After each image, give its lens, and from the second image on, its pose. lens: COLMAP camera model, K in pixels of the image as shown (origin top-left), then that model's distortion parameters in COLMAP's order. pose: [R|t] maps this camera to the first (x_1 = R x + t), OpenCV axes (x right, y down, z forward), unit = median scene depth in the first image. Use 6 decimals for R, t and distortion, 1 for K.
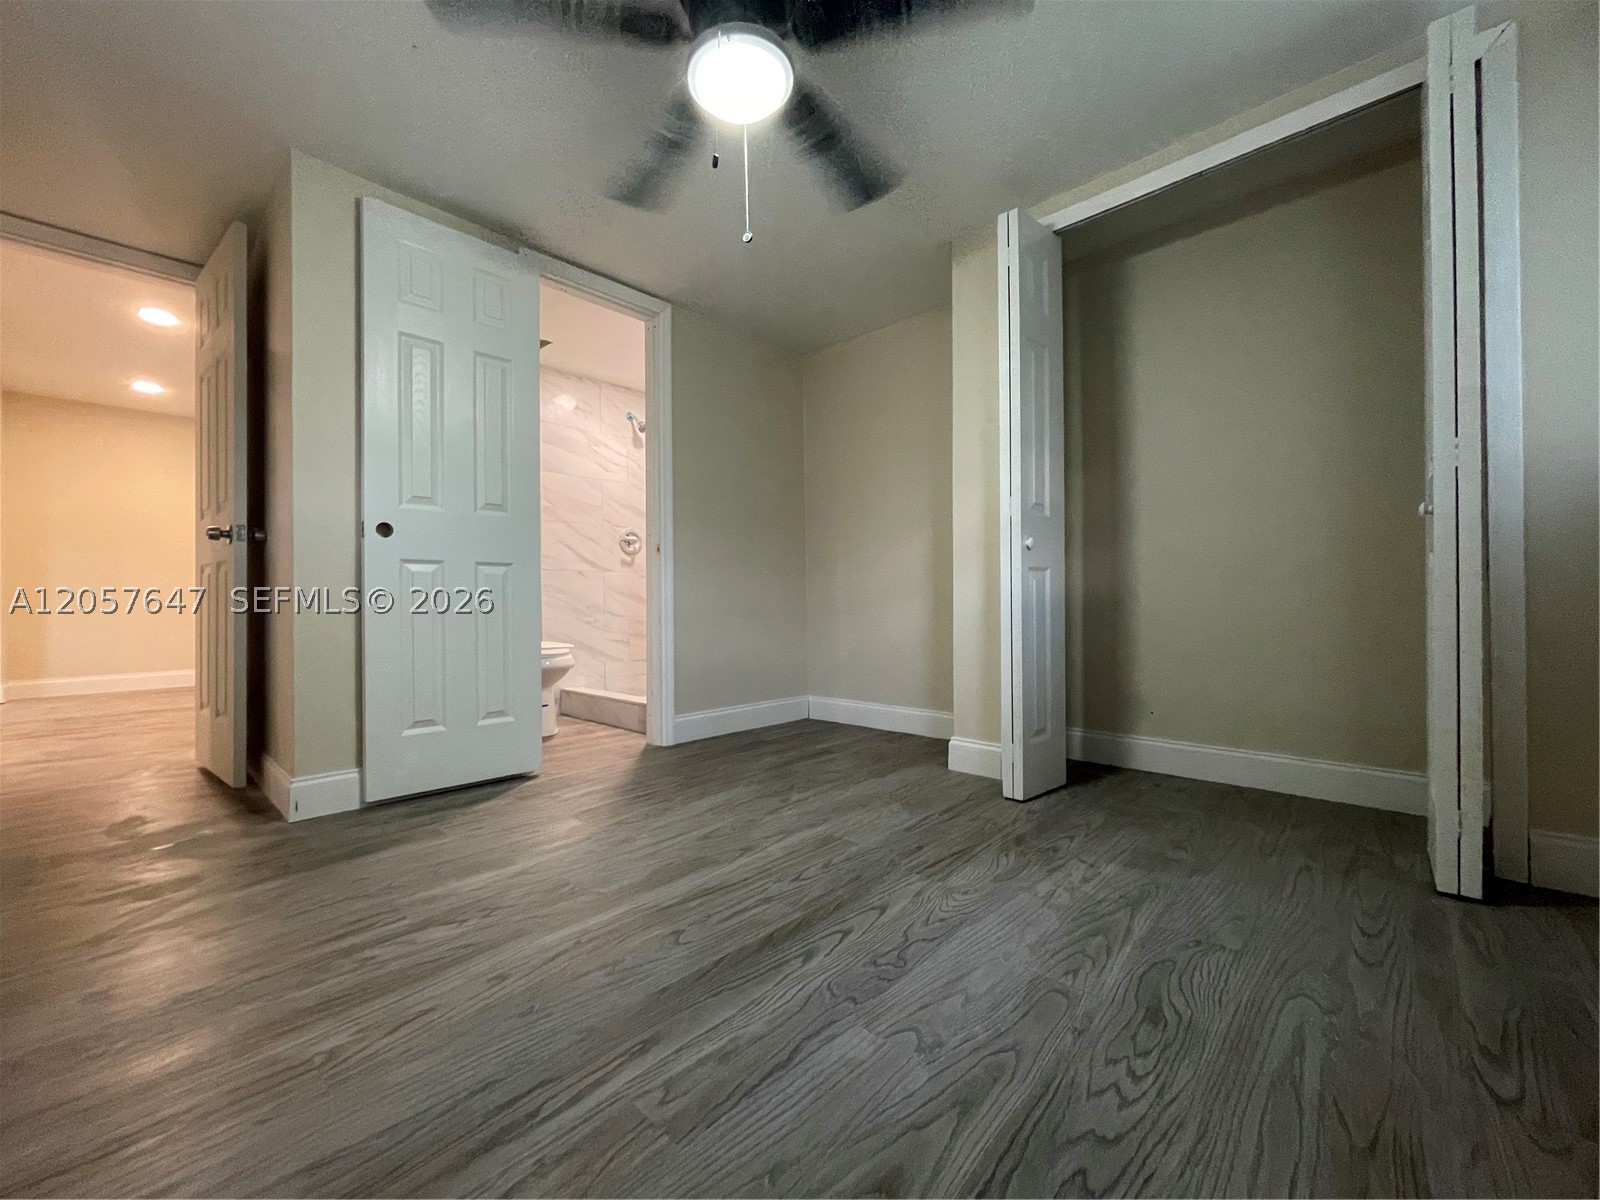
lens RADIAL K [[648.1, 0, 800.0], [0, 648.1, 600.0], [0, 0, 1]] dist [-0.000997, 0.005871]
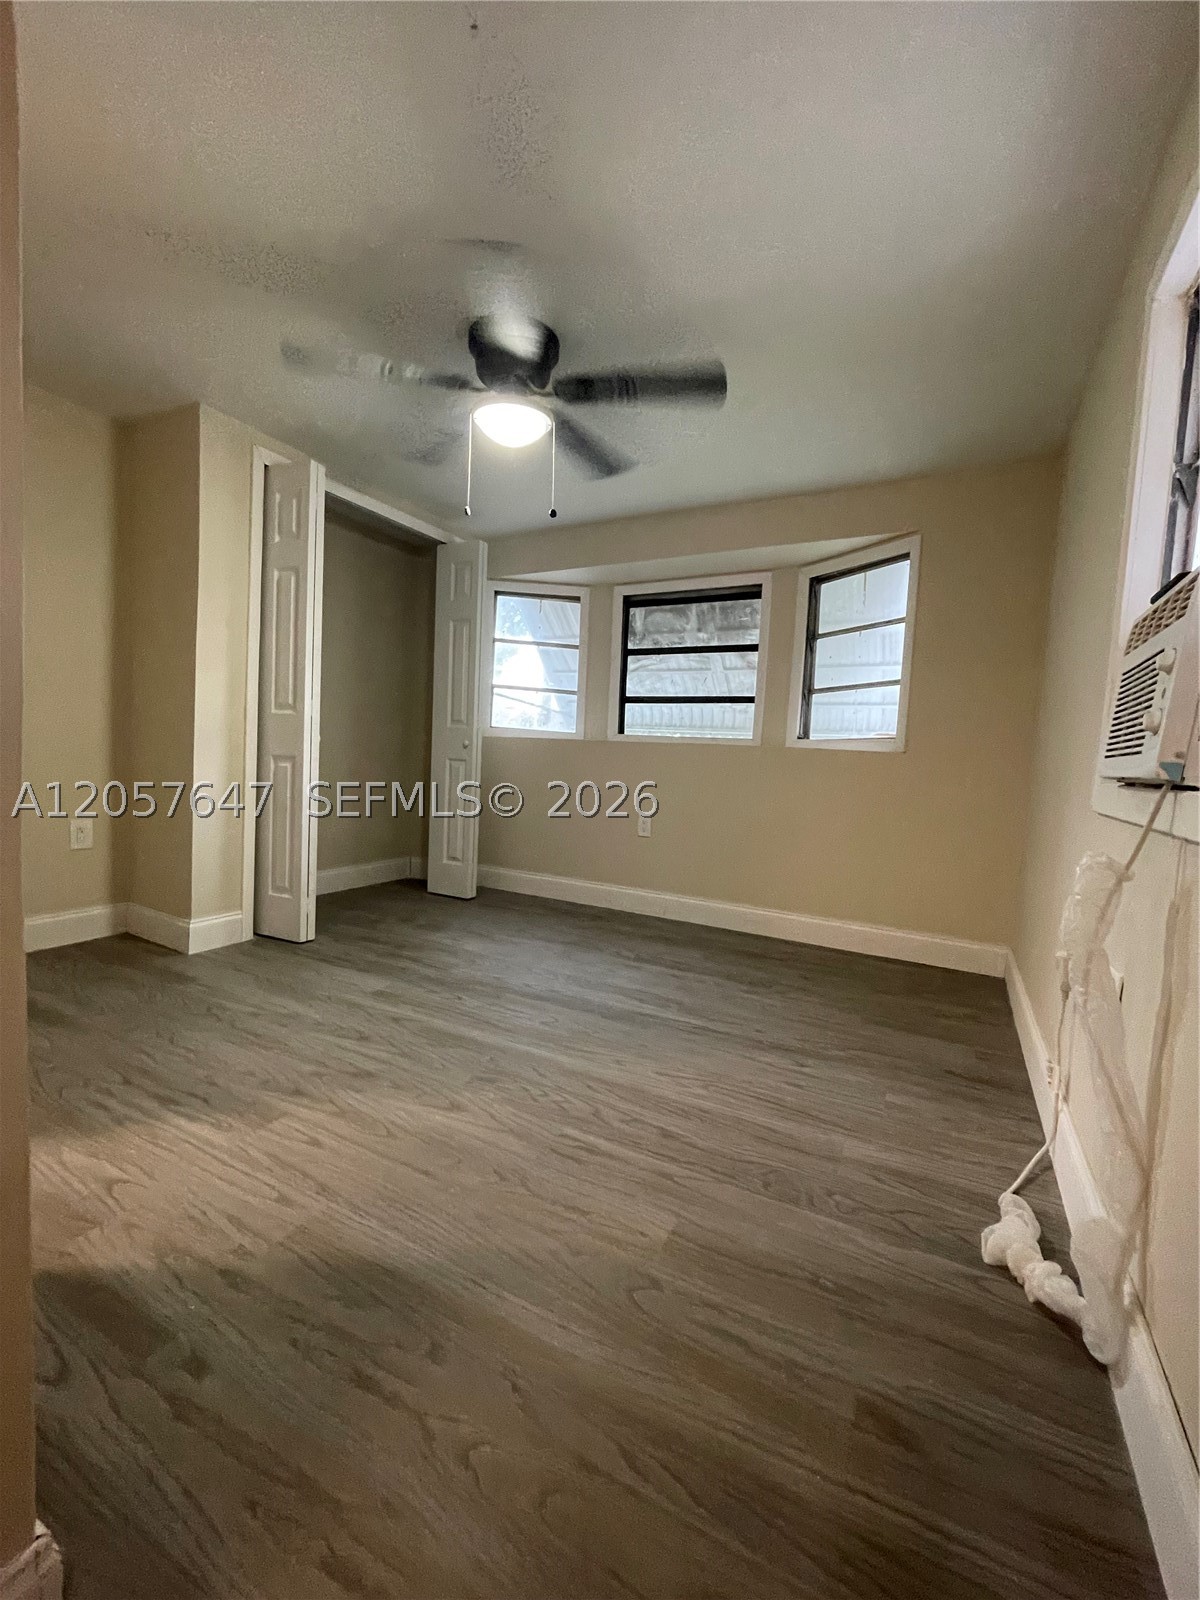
lens RADIAL K [[648.1, 0, 600.3], [0, 648.1, 795.4], [0, 0, 1]] dist [-0.000997, 0.005871]
pose [[-0.254333, -0.065285, 0.964911, -1.251735], [-0.044352, 0.997457, 0.055796, -0.088220], [-0.966099, -0.028605, -0.256582, 0.962048]]
